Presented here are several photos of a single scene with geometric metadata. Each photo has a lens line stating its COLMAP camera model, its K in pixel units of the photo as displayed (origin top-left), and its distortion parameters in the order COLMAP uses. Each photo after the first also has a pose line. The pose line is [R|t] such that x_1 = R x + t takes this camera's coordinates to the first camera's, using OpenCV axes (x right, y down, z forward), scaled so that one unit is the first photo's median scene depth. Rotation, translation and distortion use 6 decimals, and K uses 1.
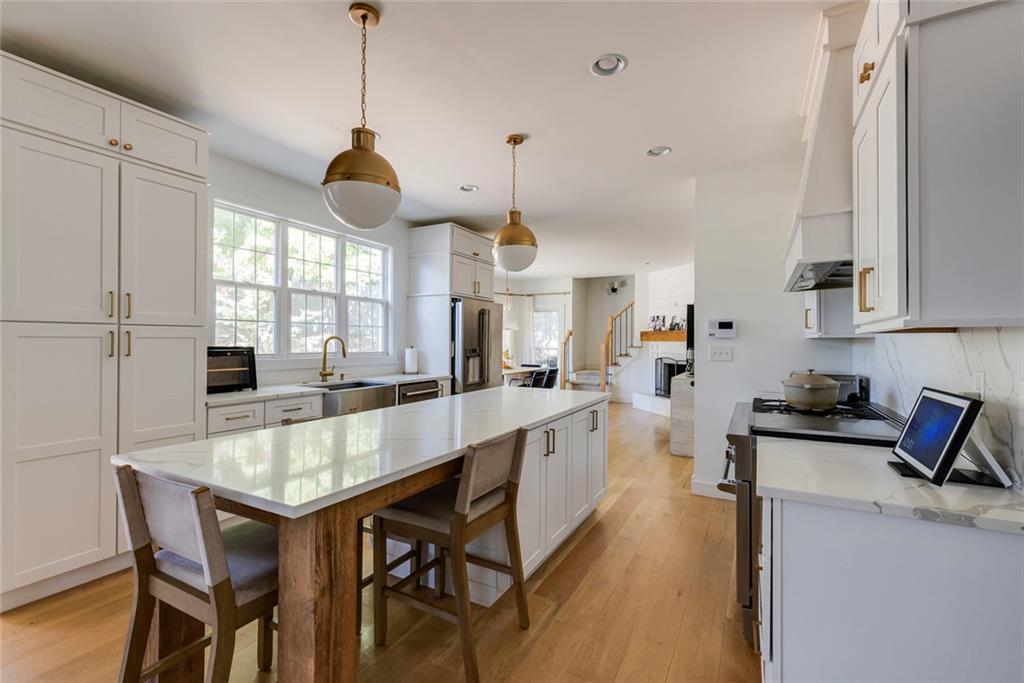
lens RADIAL K [[458.1, 0, 507.2], [0, 458.1, 337.9], [0, 0, 1]] dist [0.002966, -0.000984]
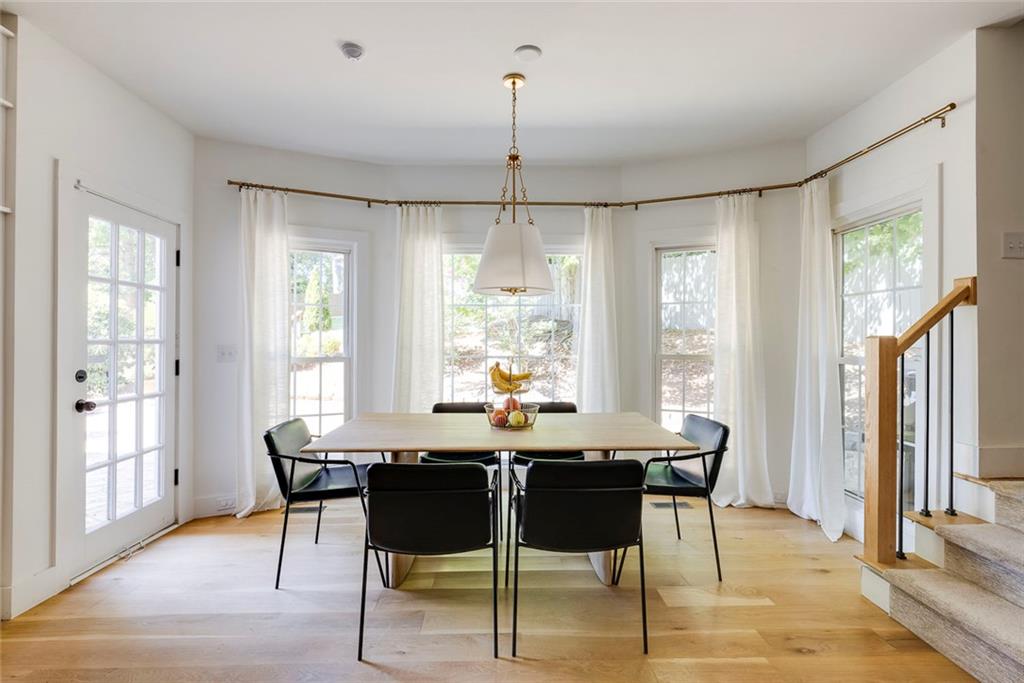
lens RADIAL K [[484.0, 0, 514.2], [0, 484.0, 338.8], [0, 0, 1]] dist [-0.004429, 0.001396]
pose [[0.504822, -0.009889, -0.863167, 0.240712], [0.006363, 0.999950, -0.007734, 0.012343], [0.863200, -0.001588, 0.504860, 0.756148]]
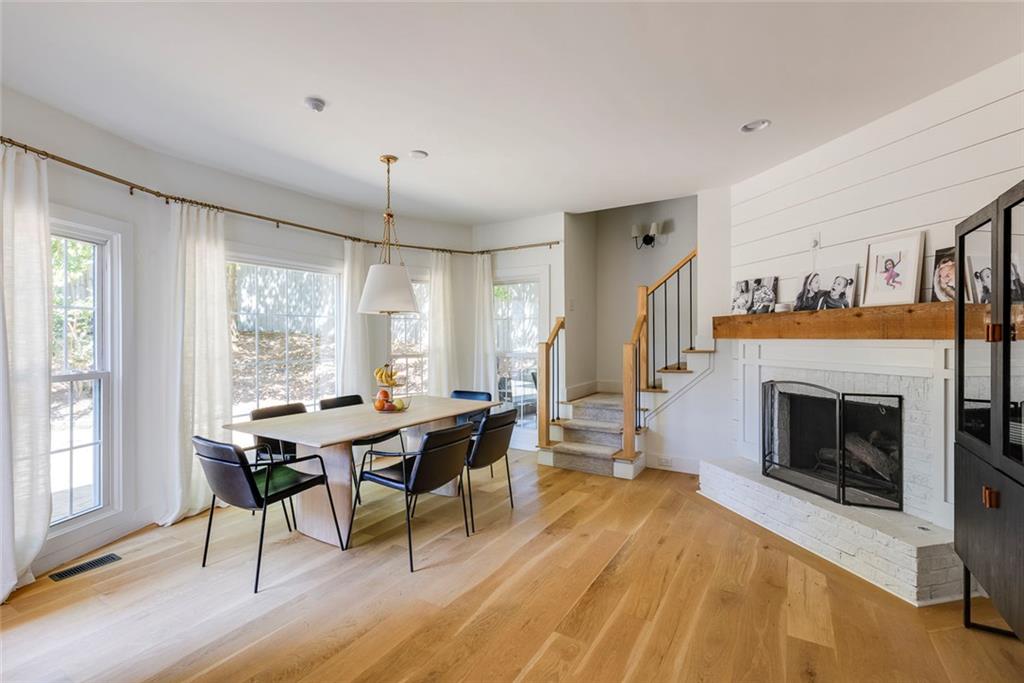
lens RADIAL K [[458.1, 0, 510.3], [0, 458.1, 340.3], [0, 0, 1]] dist [0.002966, -0.000984]
pose [[0.998998, -0.011053, -0.043371, 0.111021], [0.011538, 0.999873, 0.010953, 0.001679], [0.043245, -0.011442, 0.998999, 0.536465]]
